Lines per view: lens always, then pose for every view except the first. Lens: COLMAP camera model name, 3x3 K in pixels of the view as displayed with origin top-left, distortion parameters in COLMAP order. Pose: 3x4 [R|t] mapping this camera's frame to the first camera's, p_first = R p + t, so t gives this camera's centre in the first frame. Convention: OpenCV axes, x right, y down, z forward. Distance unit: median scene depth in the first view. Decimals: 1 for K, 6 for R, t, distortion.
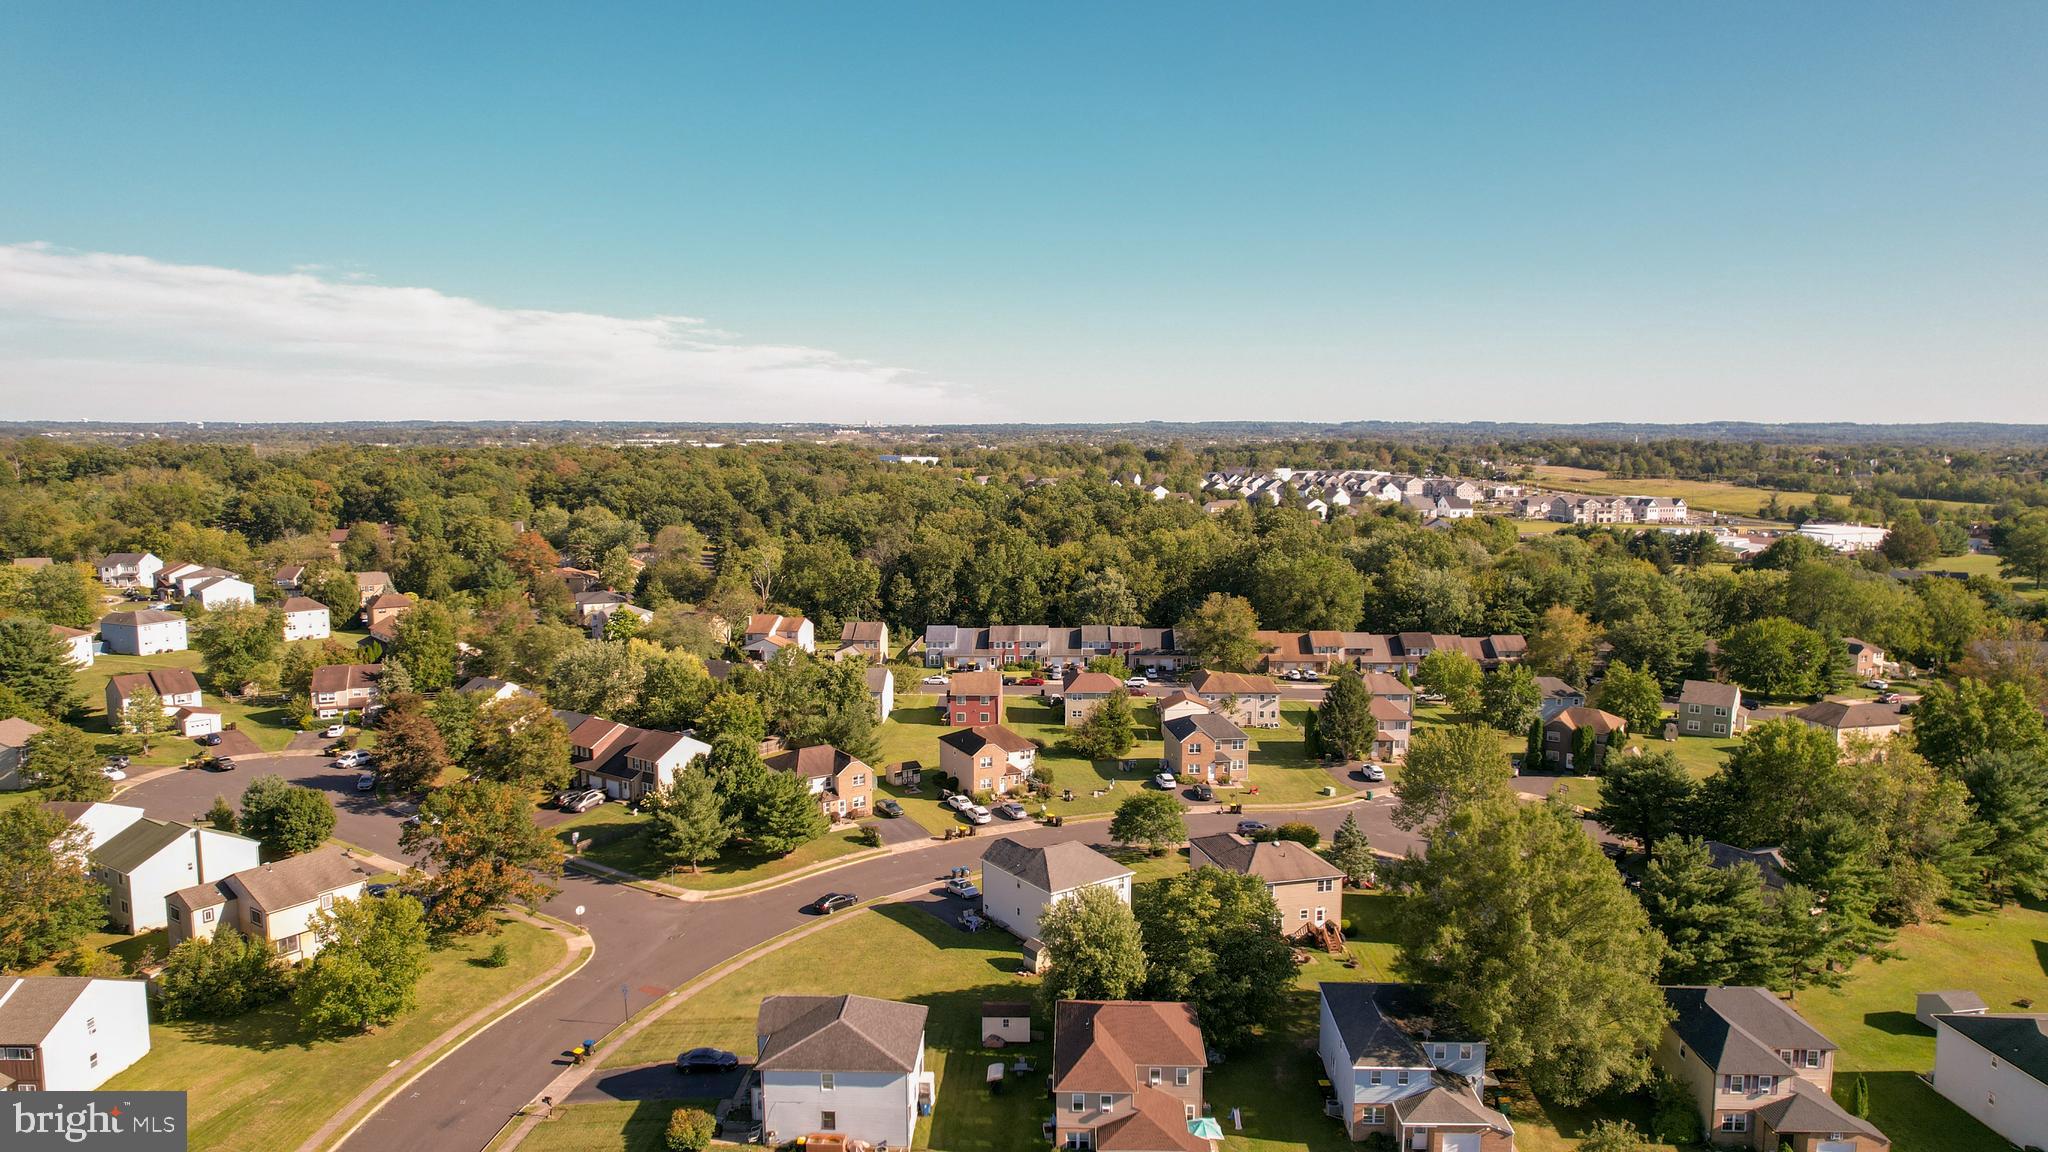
lens RADIAL K [[1279.0, 0, 1034.2], [0, 1279.0, 565.5], [0, 0, 1]] dist [-0.066445, 0.061359]
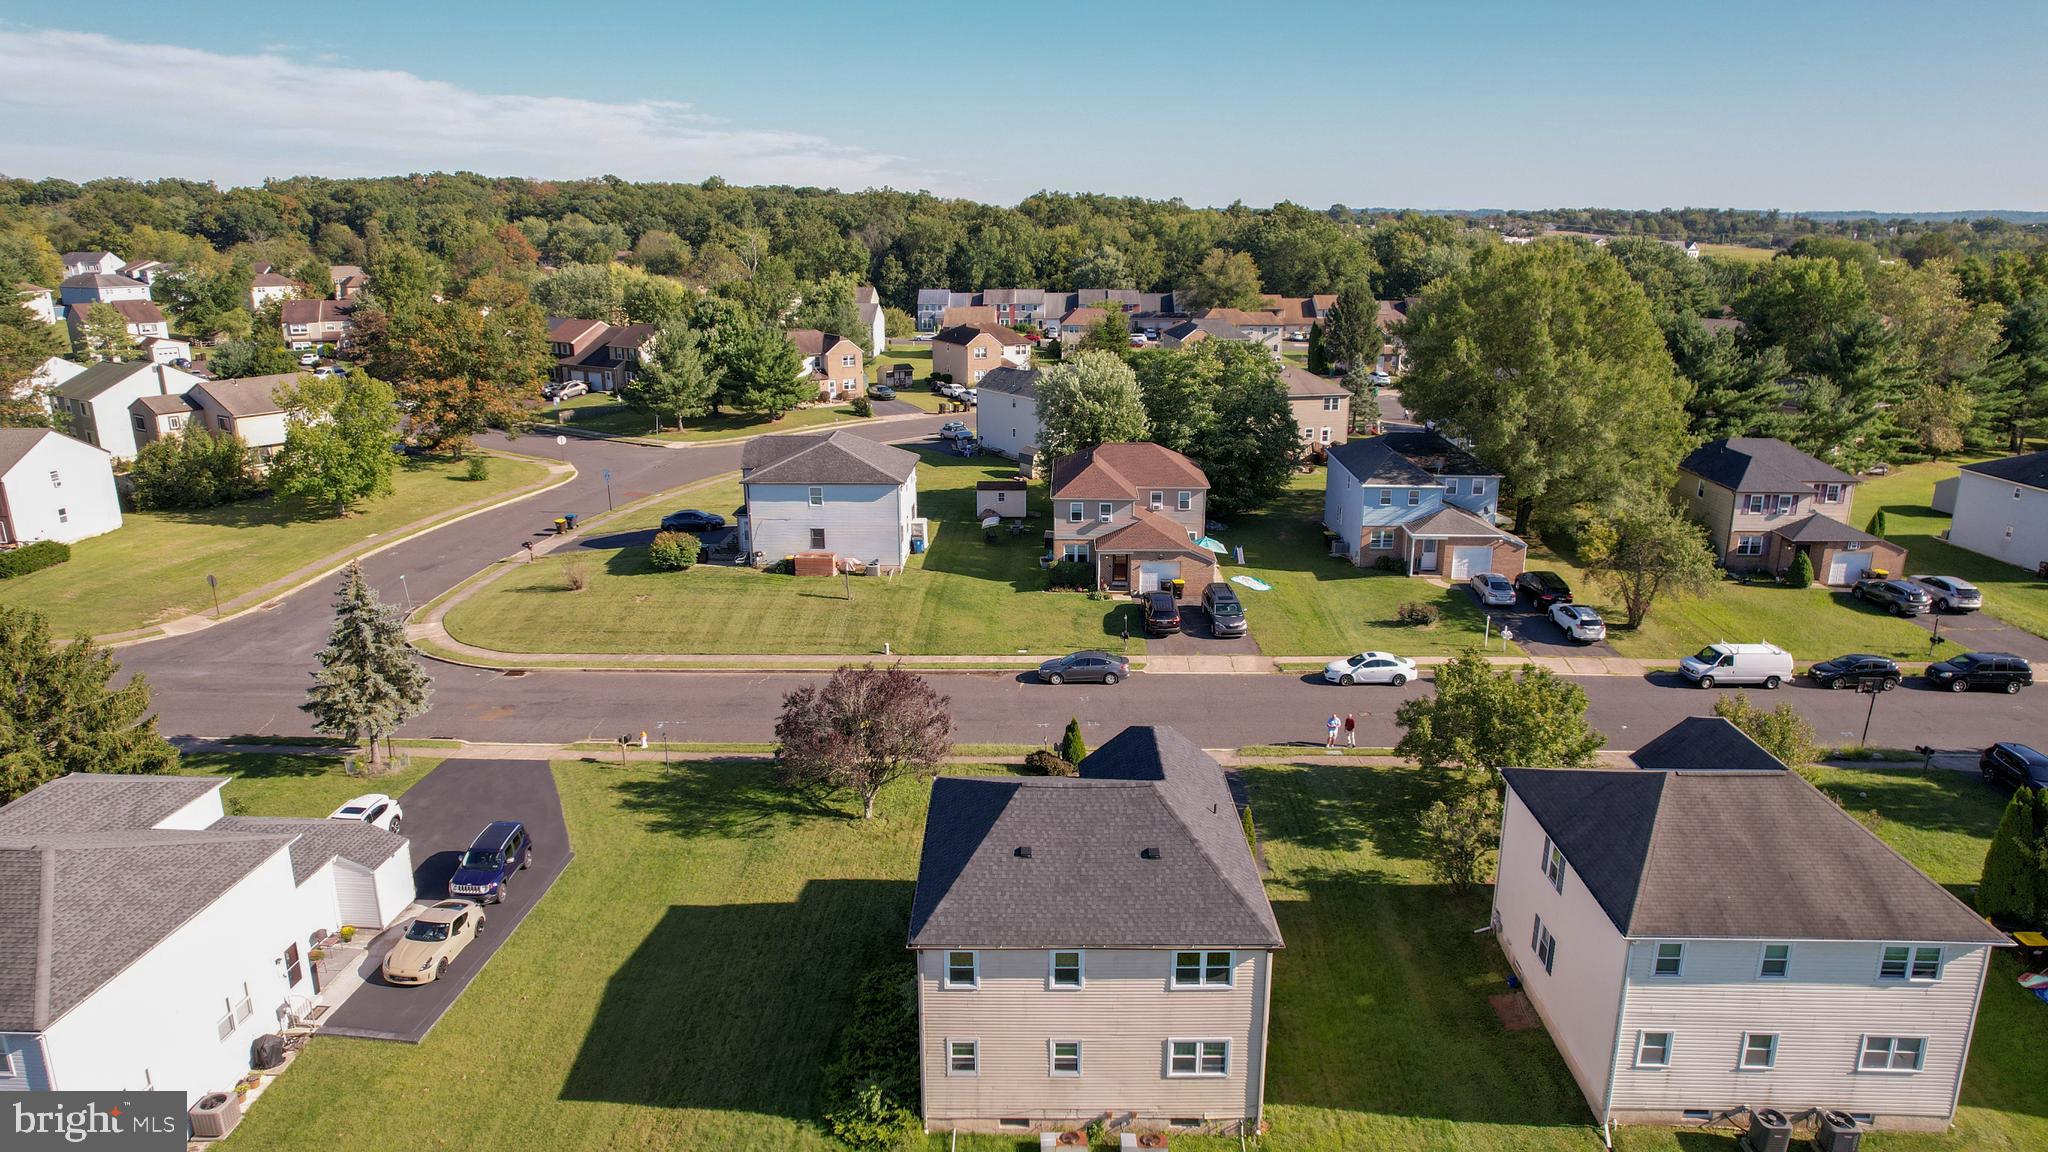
lens RADIAL K [[1279.0, 0, 1034.2], [0, 1279.0, 565.5], [0, 0, 1]] dist [-0.066445, 0.061359]
pose [[0.999991, 0.000080, 0.004141, -0.000797], [-0.000698, 0.988749, 0.149586, 0.170937], [-0.004083, -0.149587, 0.988740, 0.018890]]
